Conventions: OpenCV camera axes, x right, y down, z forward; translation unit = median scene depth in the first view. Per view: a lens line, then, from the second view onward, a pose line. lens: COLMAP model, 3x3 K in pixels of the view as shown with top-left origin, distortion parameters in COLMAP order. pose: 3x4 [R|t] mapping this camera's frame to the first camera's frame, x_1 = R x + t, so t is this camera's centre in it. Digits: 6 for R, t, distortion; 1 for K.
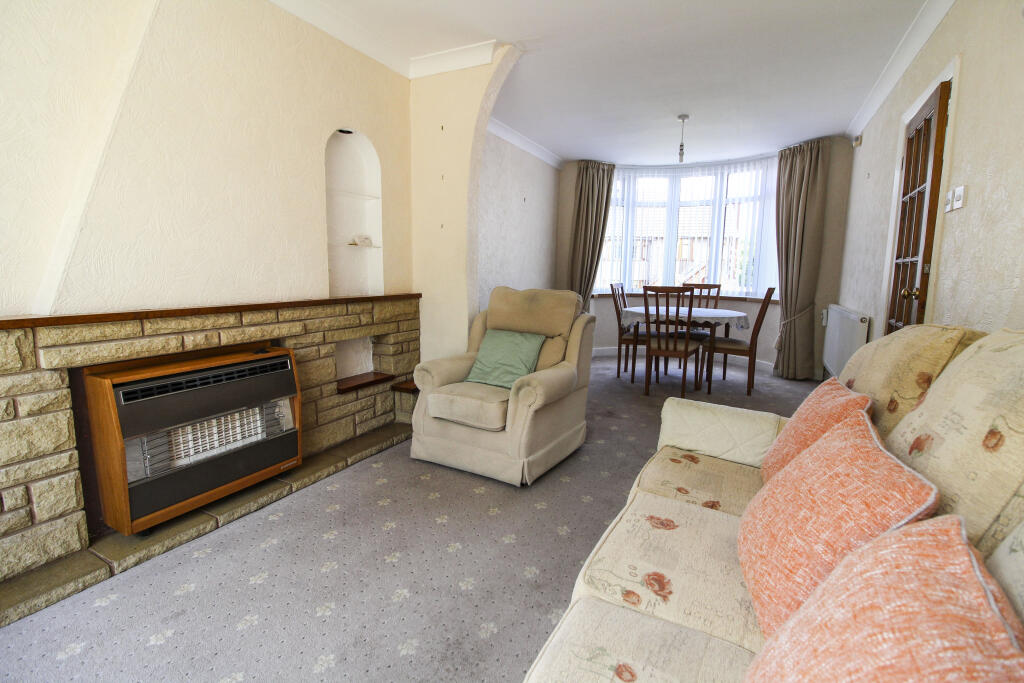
lens RADIAL K [[470.2, 0, 517.4], [0, 470.2, 335.5], [0, 0, 1]] dist [-0.000253, -0.013732]
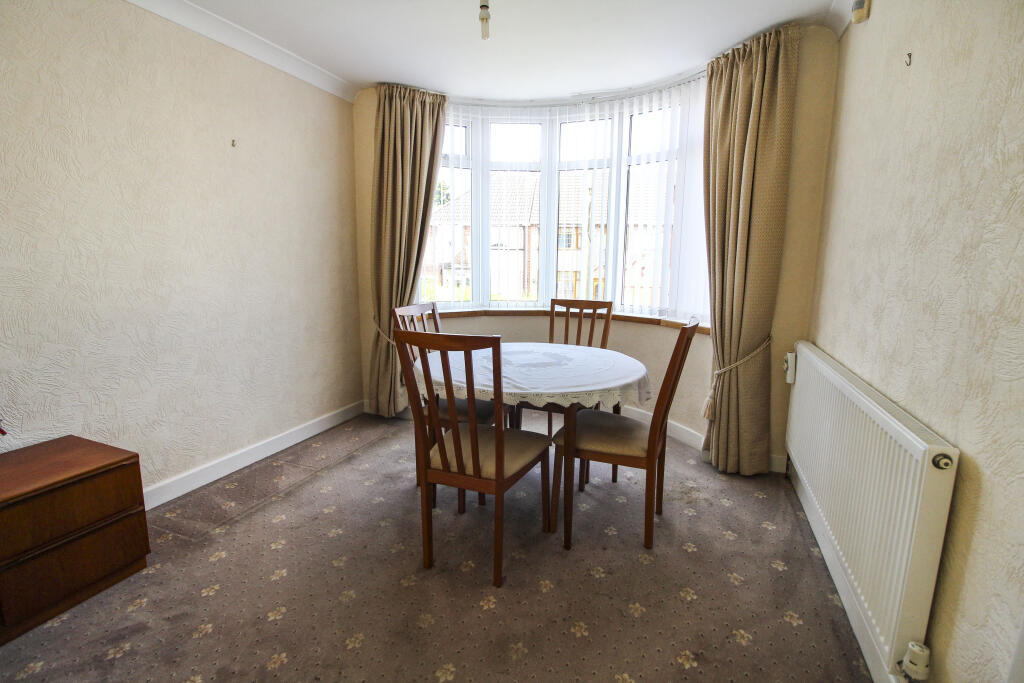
lens RADIAL K [[470.2, 0, 517.4], [0, 470.2, 335.5], [0, 0, 1]] dist [-0.000253, -0.013732]
pose [[0.994356, -0.021317, 0.103934, 0.277978], [0.018997, 0.999549, 0.023261, -0.089446], [-0.104383, -0.021156, 0.994312, 0.479525]]
